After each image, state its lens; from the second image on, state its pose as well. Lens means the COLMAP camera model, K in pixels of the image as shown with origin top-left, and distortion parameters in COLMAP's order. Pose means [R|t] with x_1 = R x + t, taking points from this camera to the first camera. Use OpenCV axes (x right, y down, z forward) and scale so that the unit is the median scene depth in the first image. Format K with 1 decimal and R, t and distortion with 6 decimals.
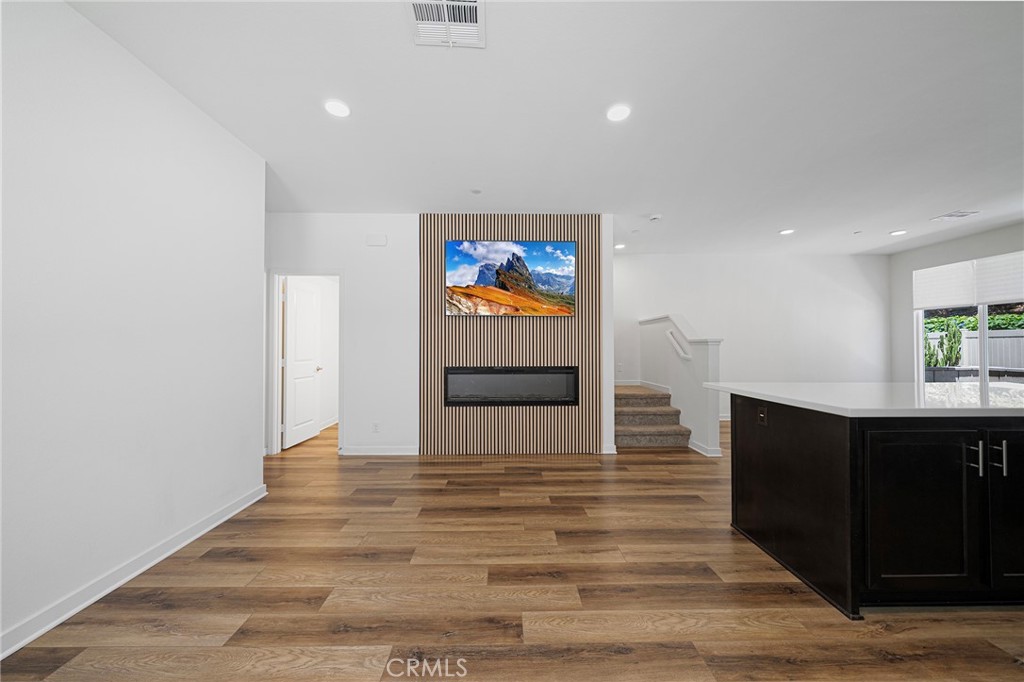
lens RADIAL K [[353.1, 0, 508.0], [0, 353.1, 346.4], [0, 0, 1]] dist [-0.000302, -0.000025]
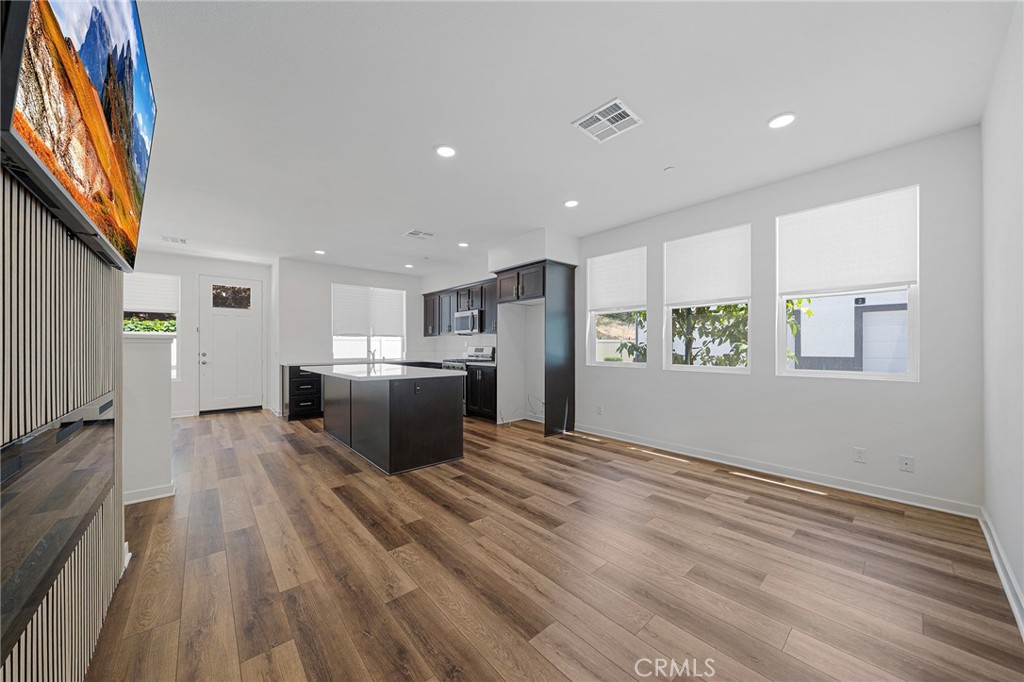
lens RADIAL K [[353.1, 0, 508.0], [0, 353.1, 346.4], [0, 0, 1]] dist [-0.000302, -0.000025]
pose [[-0.644054, 0.004352, 0.764967, -0.793487], [-0.004433, 0.999946, -0.009421, 0.018569], [-0.764967, -0.009459, -0.644000, 1.714030]]
